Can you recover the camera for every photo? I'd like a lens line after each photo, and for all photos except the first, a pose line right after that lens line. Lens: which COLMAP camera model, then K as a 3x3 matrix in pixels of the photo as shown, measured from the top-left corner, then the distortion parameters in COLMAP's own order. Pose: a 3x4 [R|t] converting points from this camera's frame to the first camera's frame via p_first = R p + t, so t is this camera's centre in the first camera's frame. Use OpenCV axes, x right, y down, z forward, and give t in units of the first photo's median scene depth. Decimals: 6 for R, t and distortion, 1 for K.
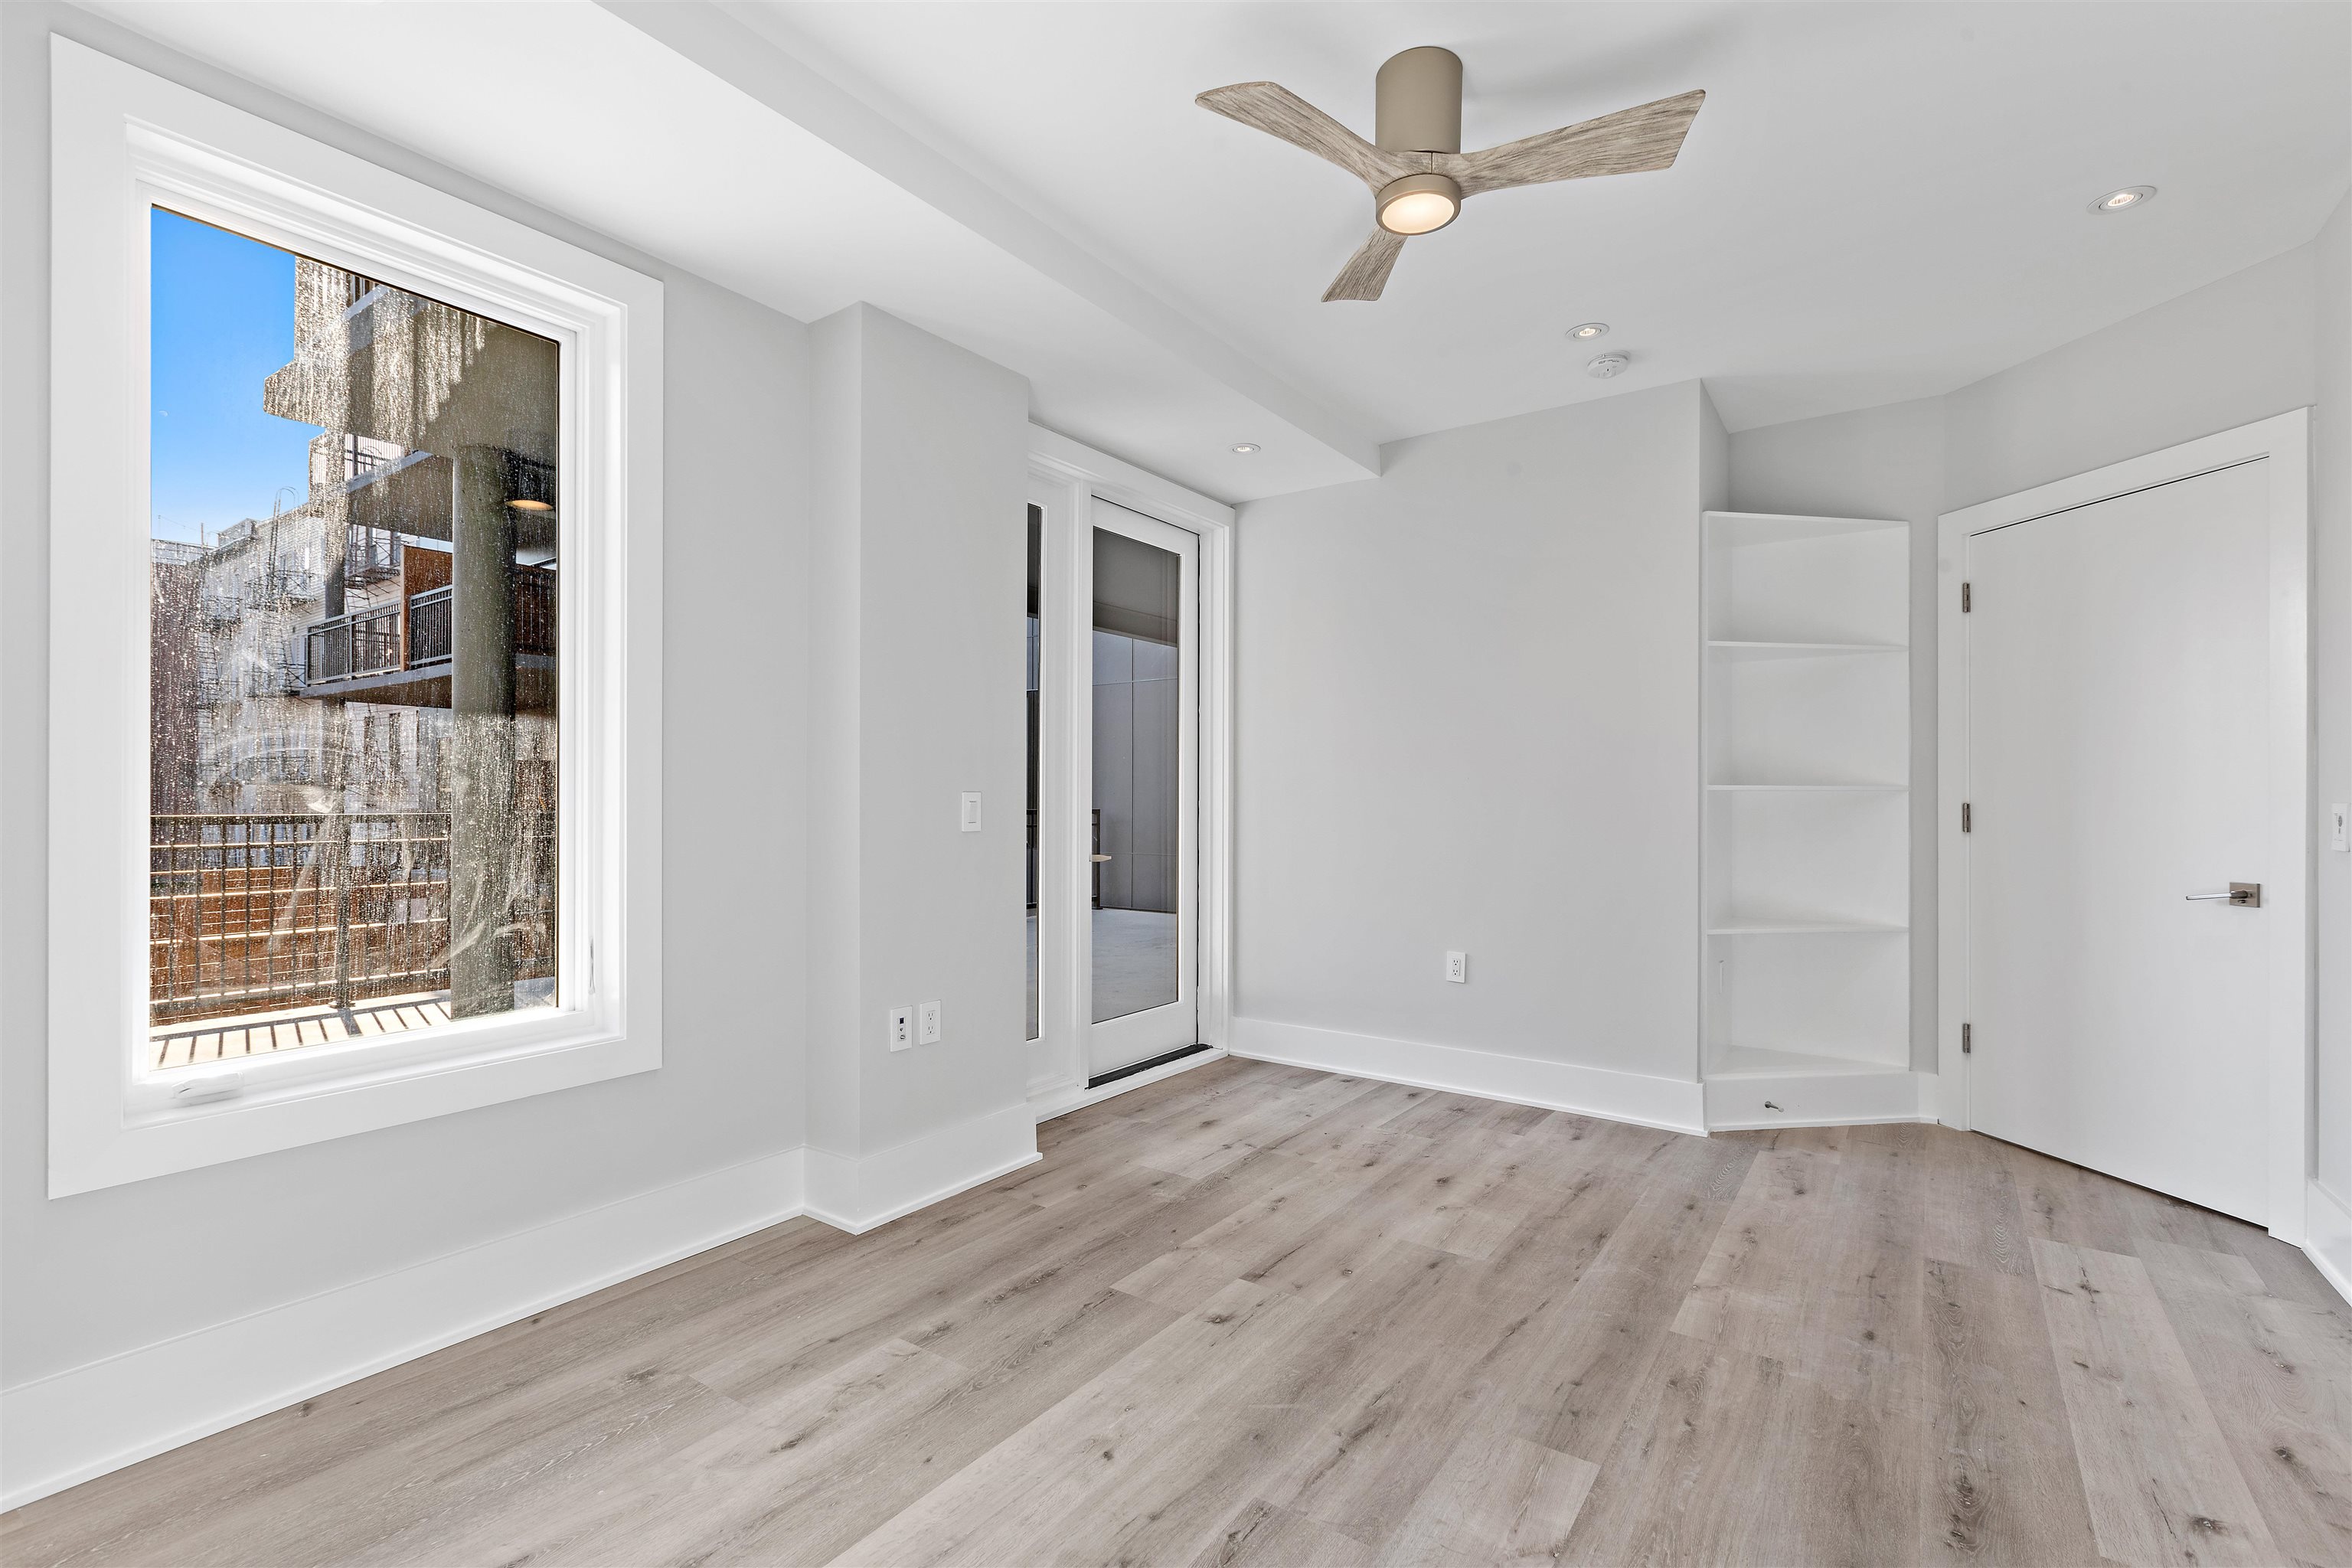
lens RADIAL K [[1052.7, 0, 1176.0], [0, 1052.7, 784.0], [0, 0, 1]] dist [-0.002613, -0.001593]
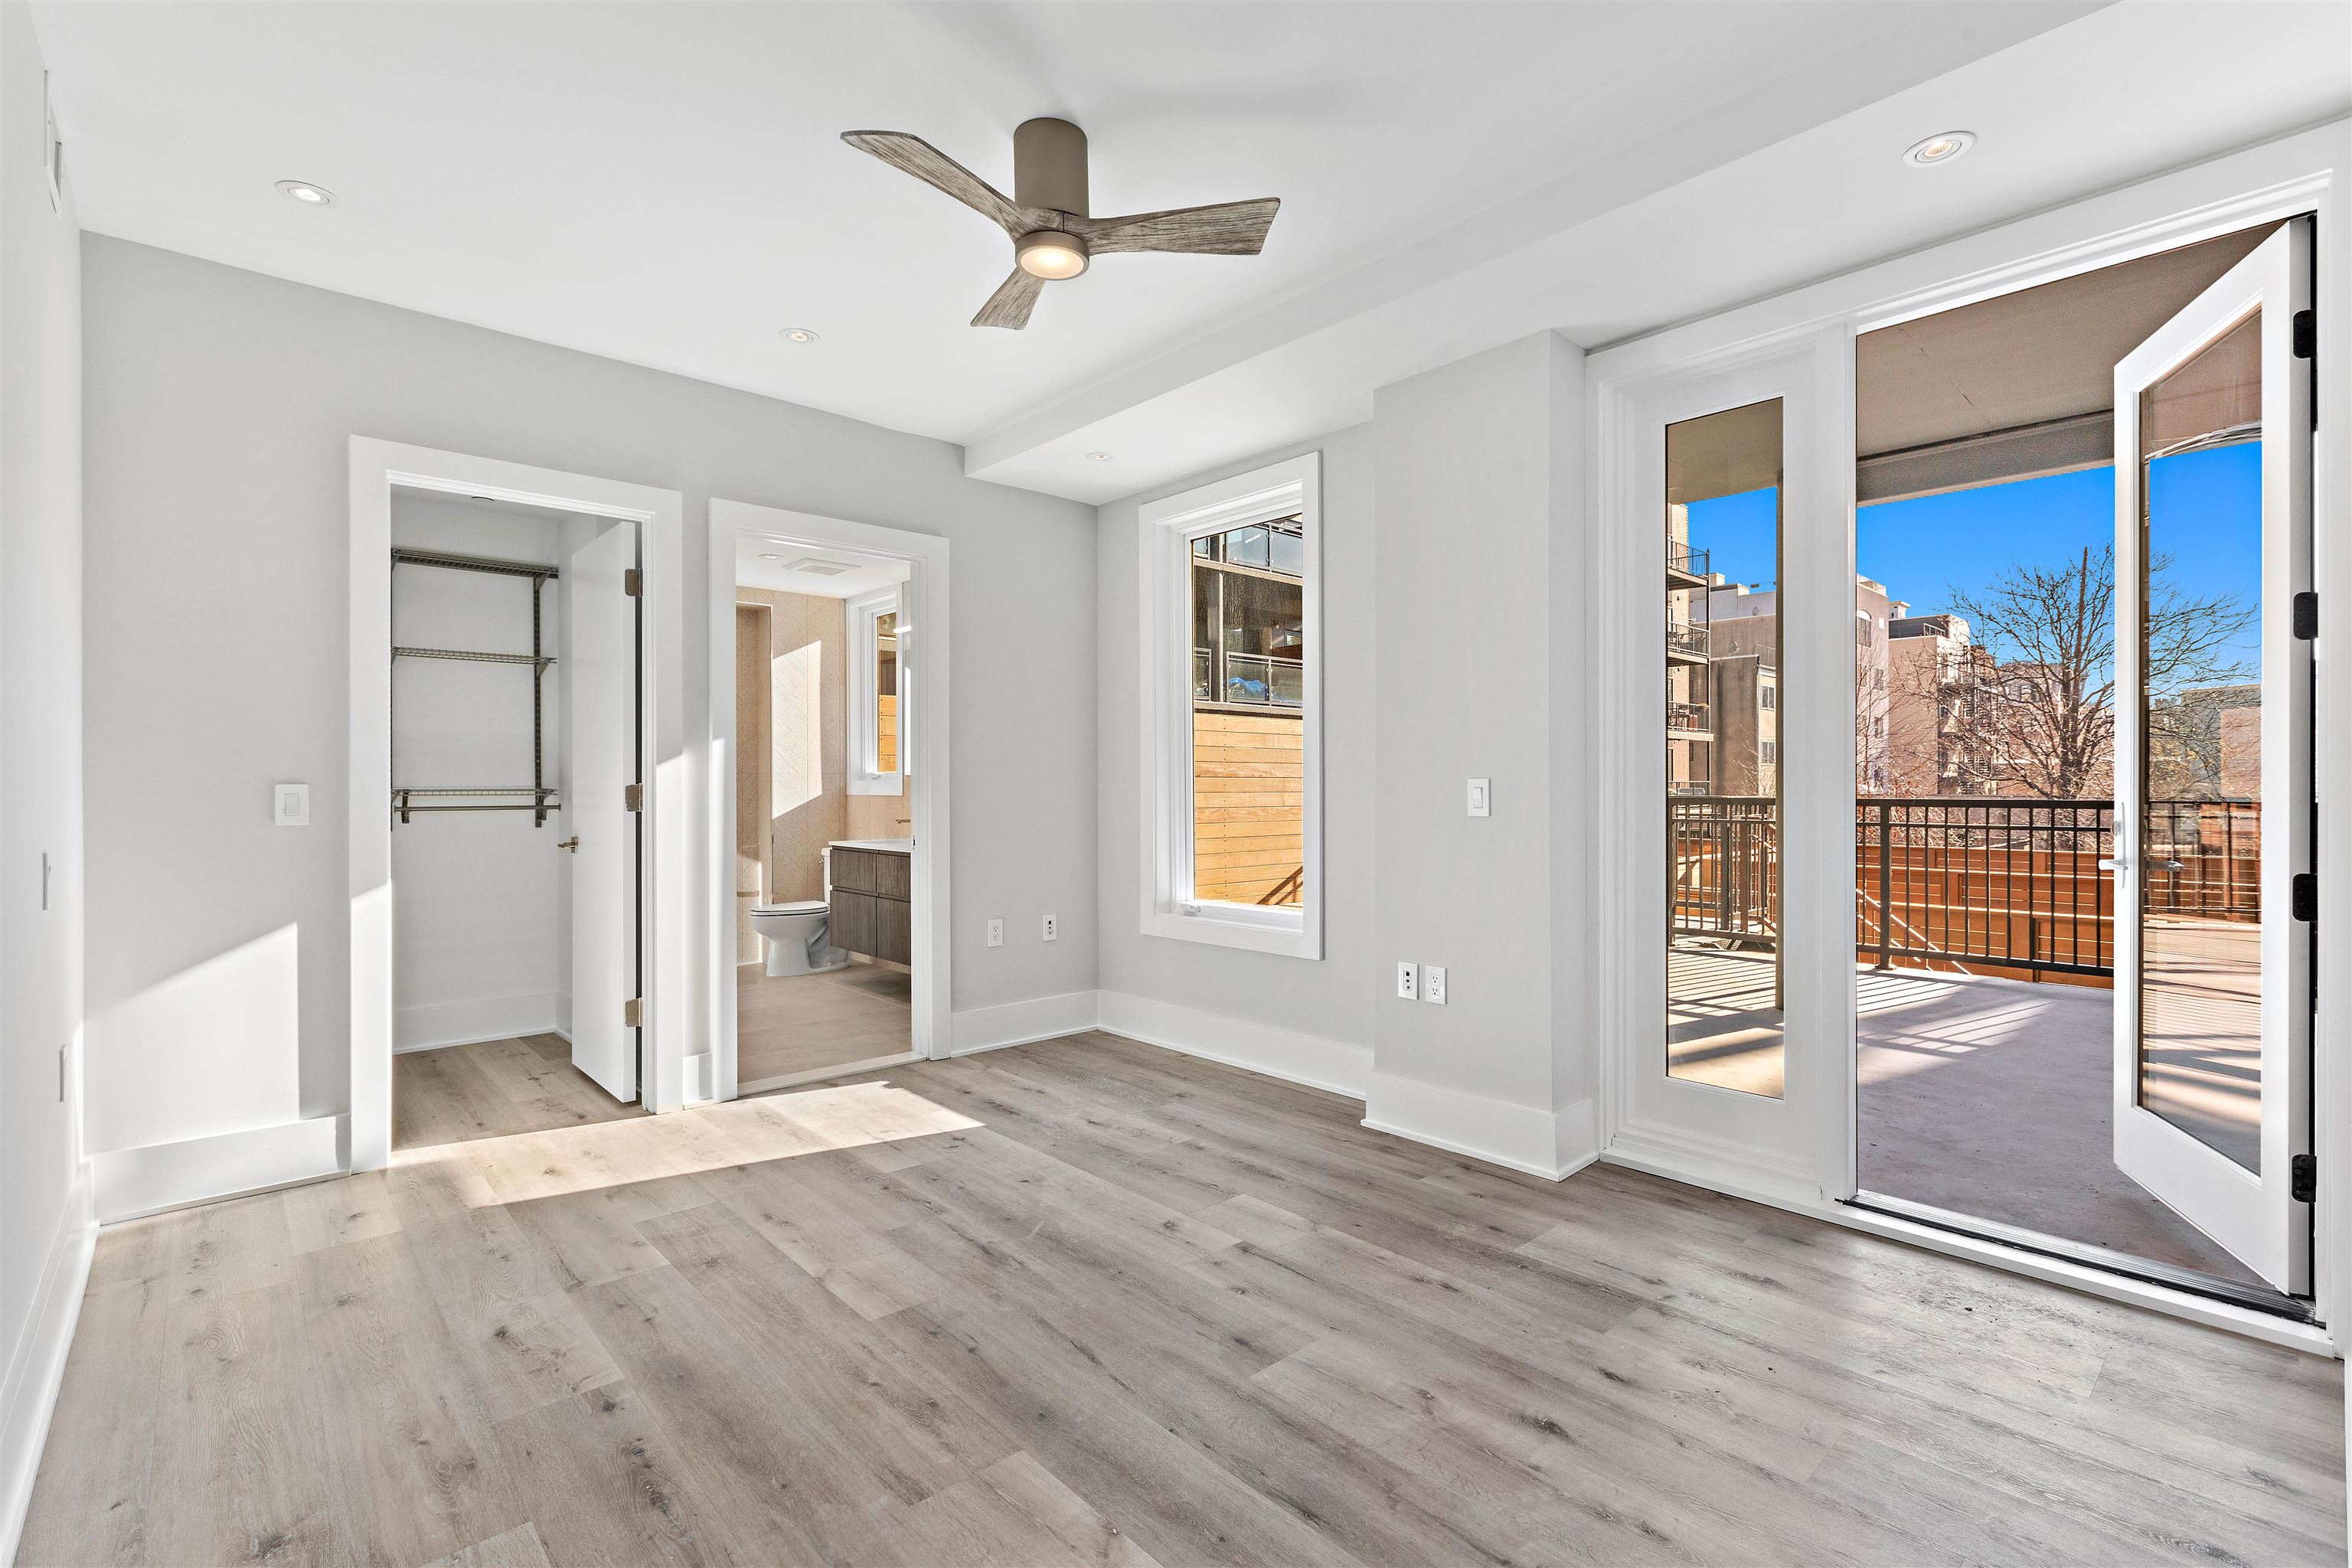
lens RADIAL K [[1044.8, 0, 1170.9], [0, 1044.8, 786.2], [0, 0, 1]] dist [0.001570, -0.000125]
pose [[-0.206110, 0.000644, -0.978529, 1.141371], [0.016879, 0.999853, -0.002897, 0.015160], [0.978383, -0.017114, -0.206091, 1.193285]]
